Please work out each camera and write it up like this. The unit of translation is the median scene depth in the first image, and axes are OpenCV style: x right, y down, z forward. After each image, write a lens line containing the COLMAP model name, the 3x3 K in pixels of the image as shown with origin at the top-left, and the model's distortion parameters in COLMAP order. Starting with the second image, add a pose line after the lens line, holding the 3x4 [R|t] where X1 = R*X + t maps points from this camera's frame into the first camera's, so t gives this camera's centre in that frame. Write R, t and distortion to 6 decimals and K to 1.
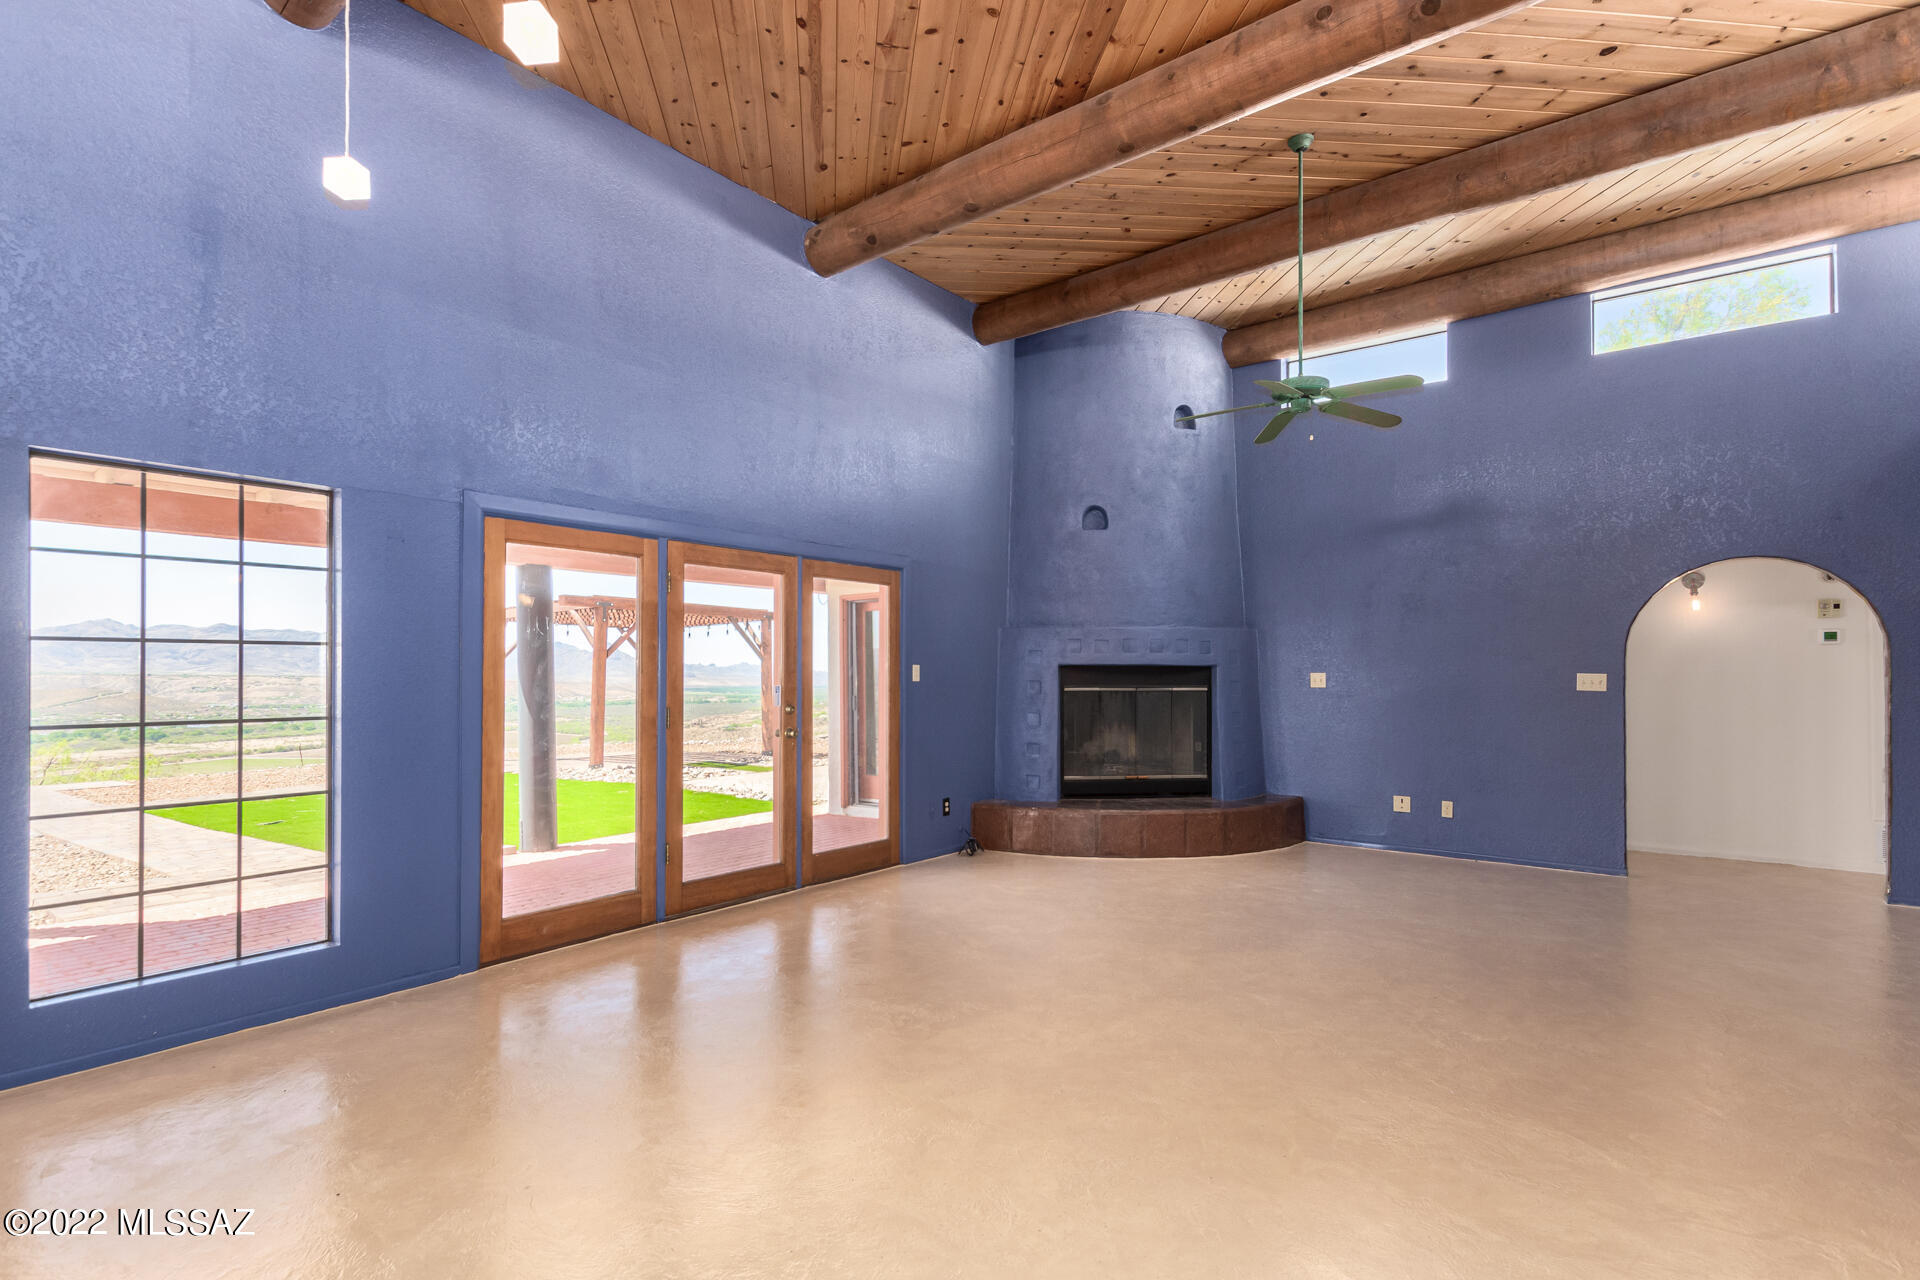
lens RADIAL K [[920.4, 0, 961.1], [0, 920.4, 682.9], [0, 0, 1]] dist [0.001020, -0.000113]
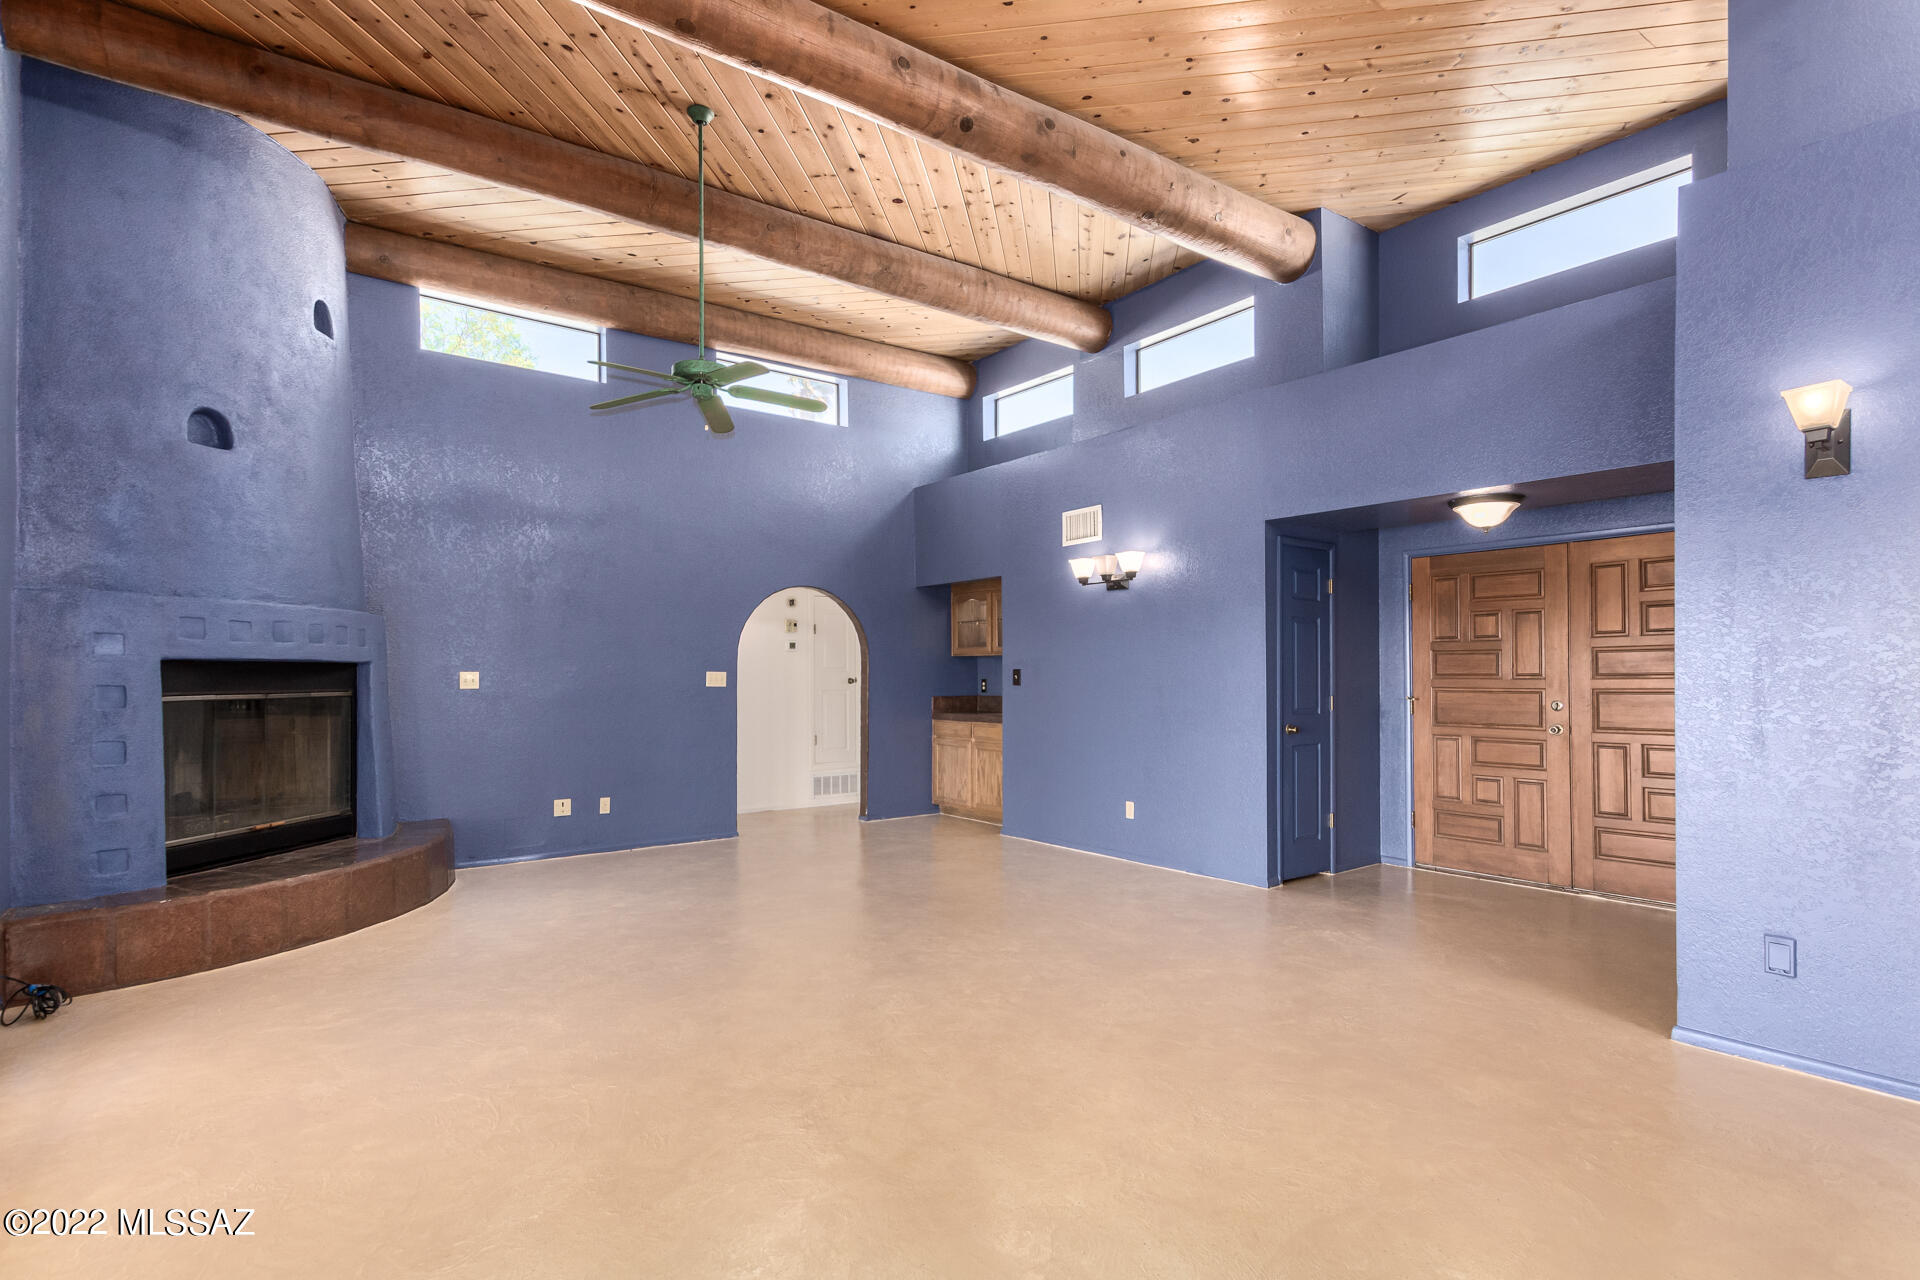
lens RADIAL K [[920.4, 0, 961.1], [0, 920.4, 682.9], [0, 0, 1]] dist [0.001020, -0.000113]
pose [[0.269500, -0.012567, 0.962918, -0.353511], [0.013033, 0.999871, 0.009402, -0.002705], [-0.962912, 0.010016, 0.269629, 0.356441]]
